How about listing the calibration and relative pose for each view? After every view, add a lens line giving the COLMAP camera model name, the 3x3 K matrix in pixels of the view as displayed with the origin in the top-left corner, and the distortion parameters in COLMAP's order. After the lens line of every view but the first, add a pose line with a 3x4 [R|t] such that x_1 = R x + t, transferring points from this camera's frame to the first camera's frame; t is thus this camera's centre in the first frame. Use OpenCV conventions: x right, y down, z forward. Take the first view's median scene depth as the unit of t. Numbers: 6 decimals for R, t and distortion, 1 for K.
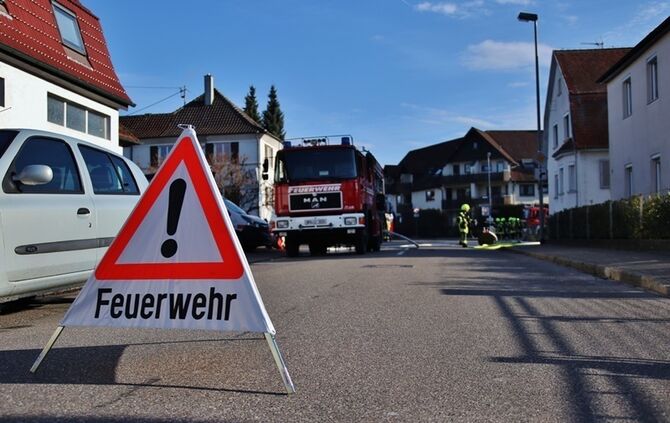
lens RADIAL K [[567.4, 0, 331.3], [0, 567.4, 231.1], [0, 0, 1]] dist [-0.067312, 0.004031]
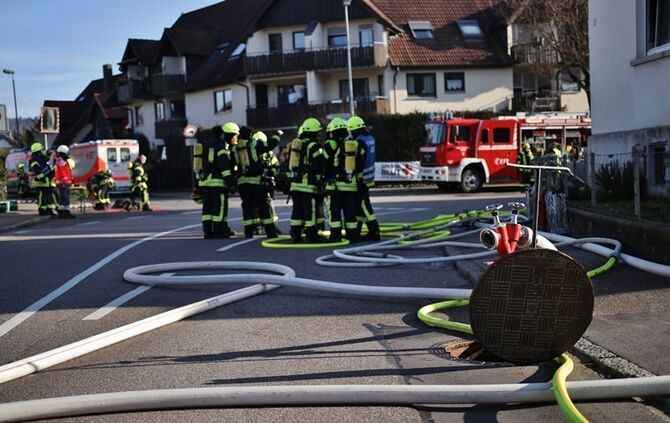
lens RADIAL K [[948.0, 0, 322.6], [0, 948.0, 212.2], [0, 0, 1]] dist [0.034696, 0.048270]
pose [[0.964705, -0.037317, 0.260674, 0.066429], [0.025872, 0.998550, 0.047201, -0.006287], [-0.262058, -0.038791, 0.964272, 0.307894]]
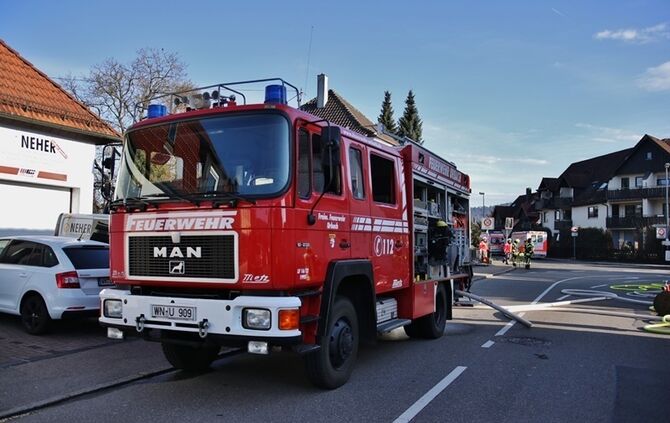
lens RADIAL K [[522.4, 0, 352.4], [0, 522.4, 224.4], [0, 0, 1]] dist [-0.042884, 0.005465]
pose [[0.963340, 0.029315, -0.266676, 0.039379], [-0.036550, 0.999085, -0.022203, -0.015899], [0.265781, 0.031136, 0.963530, 0.159070]]
